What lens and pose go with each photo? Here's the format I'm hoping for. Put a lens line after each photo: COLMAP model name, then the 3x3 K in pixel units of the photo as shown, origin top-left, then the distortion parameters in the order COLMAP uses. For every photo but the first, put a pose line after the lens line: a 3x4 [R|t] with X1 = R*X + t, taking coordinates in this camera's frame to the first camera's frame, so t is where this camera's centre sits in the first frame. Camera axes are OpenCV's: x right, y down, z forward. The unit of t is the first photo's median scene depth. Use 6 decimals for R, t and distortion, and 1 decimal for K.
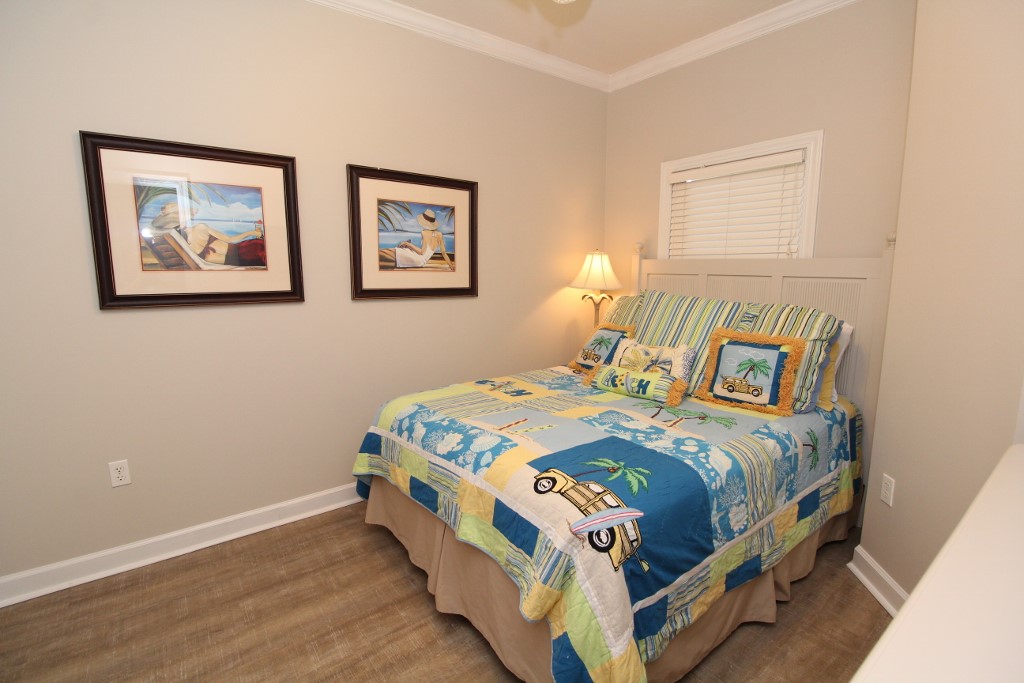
lens RADIAL K [[477.7, 0, 512.0], [0, 477.7, 341.5], [0, 0, 1]] dist [-0.007751, -0.000248]
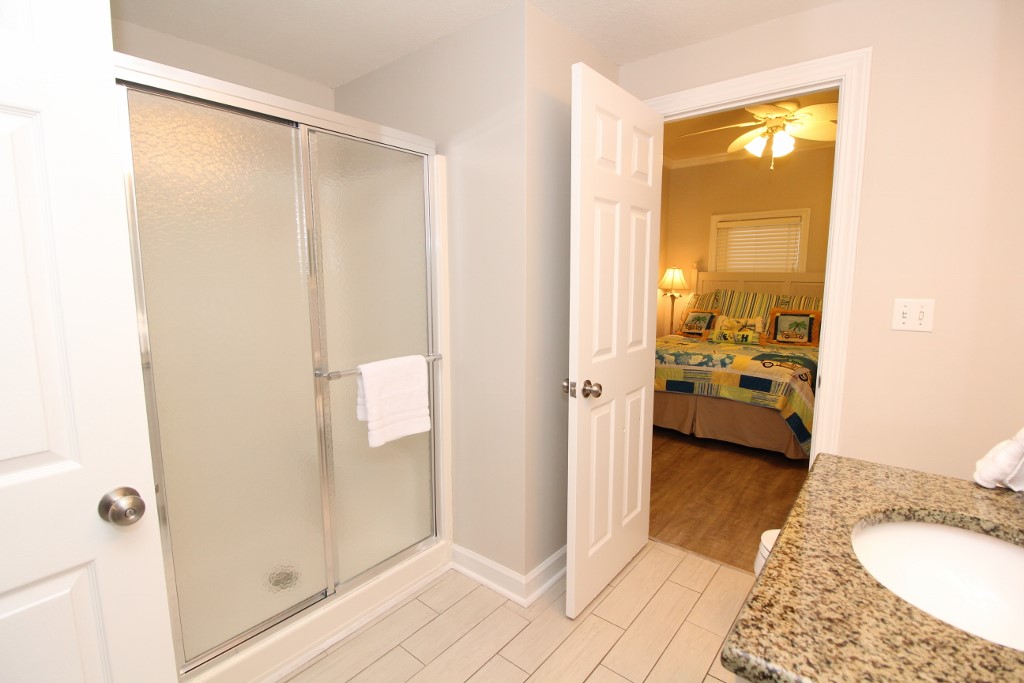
lens RADIAL K [[477.7, 0, 512.0], [0, 477.7, 341.5], [0, 0, 1]] dist [-0.007751, -0.000248]
pose [[0.972787, -0.025168, 0.230328, -1.196187], [0.029967, 0.999400, -0.017360, 0.125516], [-0.229753, 0.023789, 0.972958, -0.729816]]
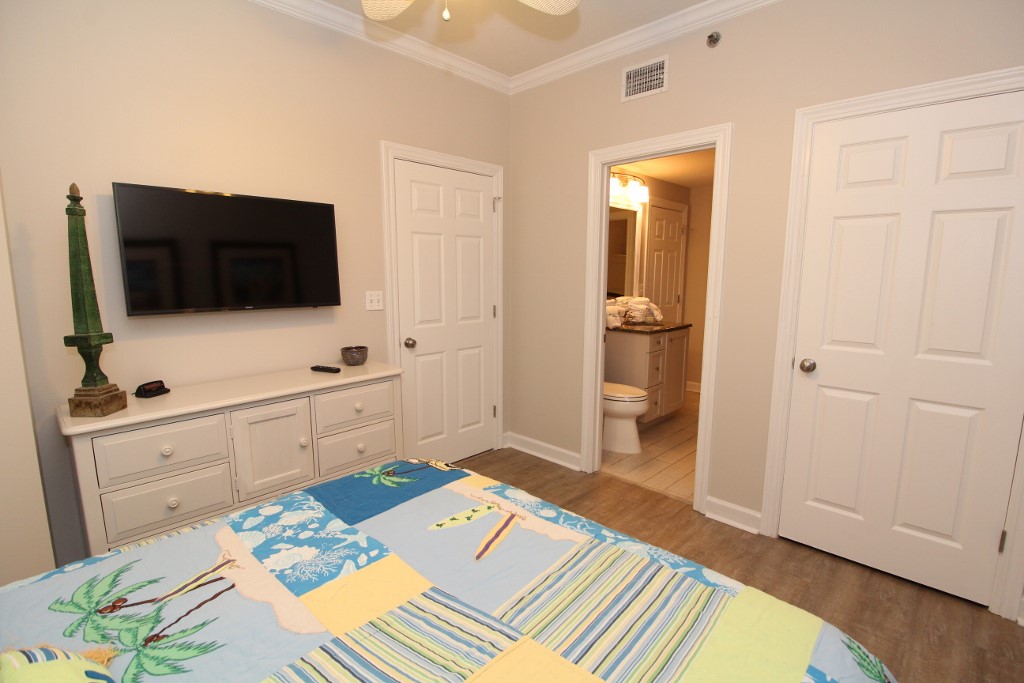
lens RADIAL K [[477.7, 0, 512.0], [0, 477.7, 341.5], [0, 0, 1]] dist [-0.007751, -0.000248]
pose [[-0.989483, 0.027203, -0.142068, 0.059852], [-0.016651, 0.954208, 0.298681, -0.231105], [0.143687, 0.297905, -0.943719, 1.365974]]
